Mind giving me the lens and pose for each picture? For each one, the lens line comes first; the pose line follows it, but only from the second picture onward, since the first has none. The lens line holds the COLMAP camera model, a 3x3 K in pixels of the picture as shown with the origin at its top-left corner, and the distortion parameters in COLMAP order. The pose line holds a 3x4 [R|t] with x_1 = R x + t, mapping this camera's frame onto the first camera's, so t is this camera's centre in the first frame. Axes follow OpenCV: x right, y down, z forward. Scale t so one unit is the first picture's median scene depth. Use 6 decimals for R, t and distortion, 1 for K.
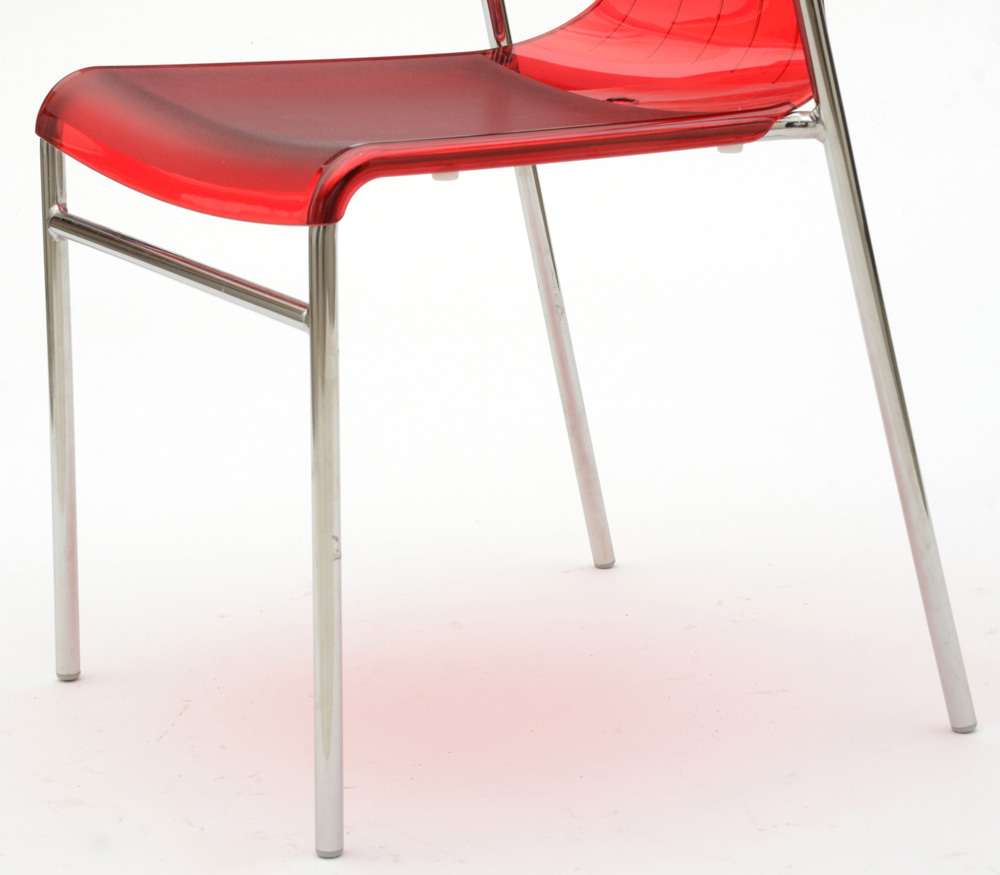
lens RADIAL K [[2947.0, 0, 500.0], [0, 2947.0, 437.5], [0, 0, 1]] dist [0.218046, 1.097467]
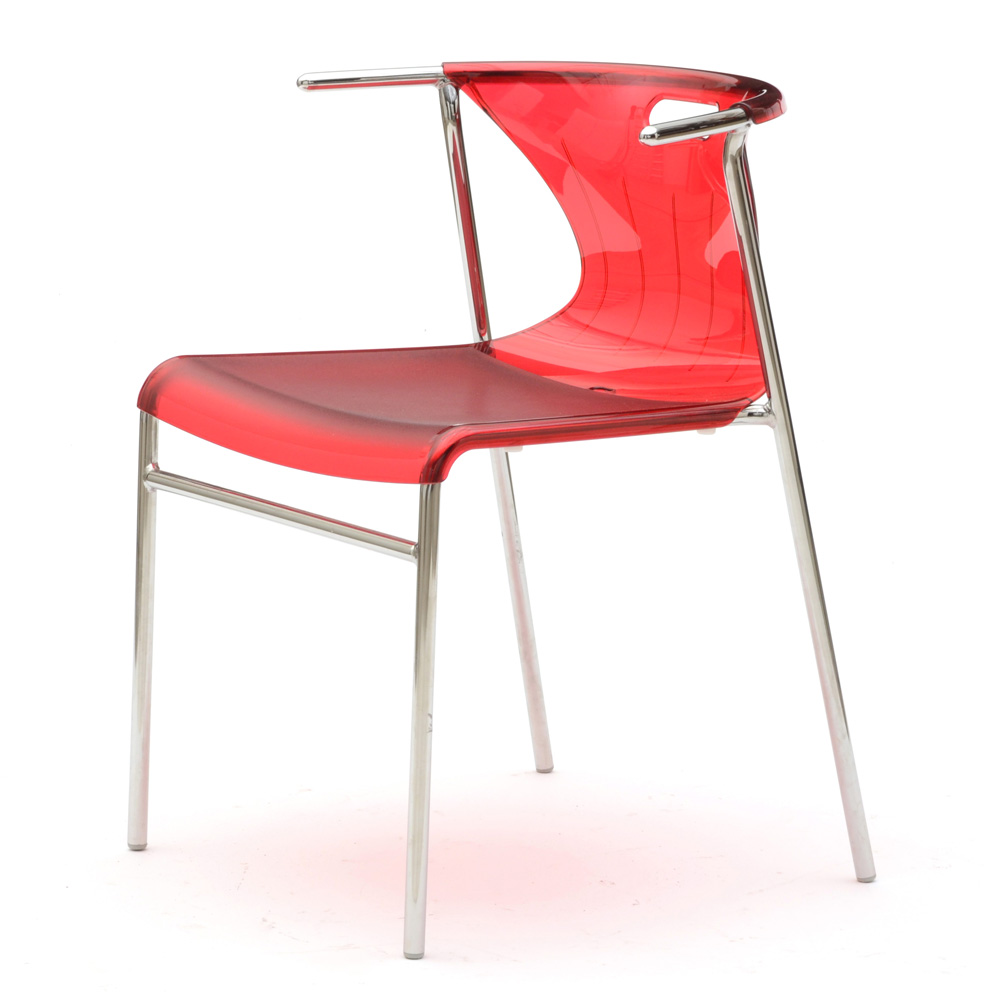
lens RADIAL K [[3778.1, 0, 500.0], [0, 3778.1, 500.0], [0, 0, 1]] dist [0.173914, -4.030315]
pose [[0.992644, 0.016358, 0.119958, -0.206463], [-0.008354, 0.997723, -0.066925, 0.045374], [-0.120780, 0.065431, 0.990521, -0.636764]]
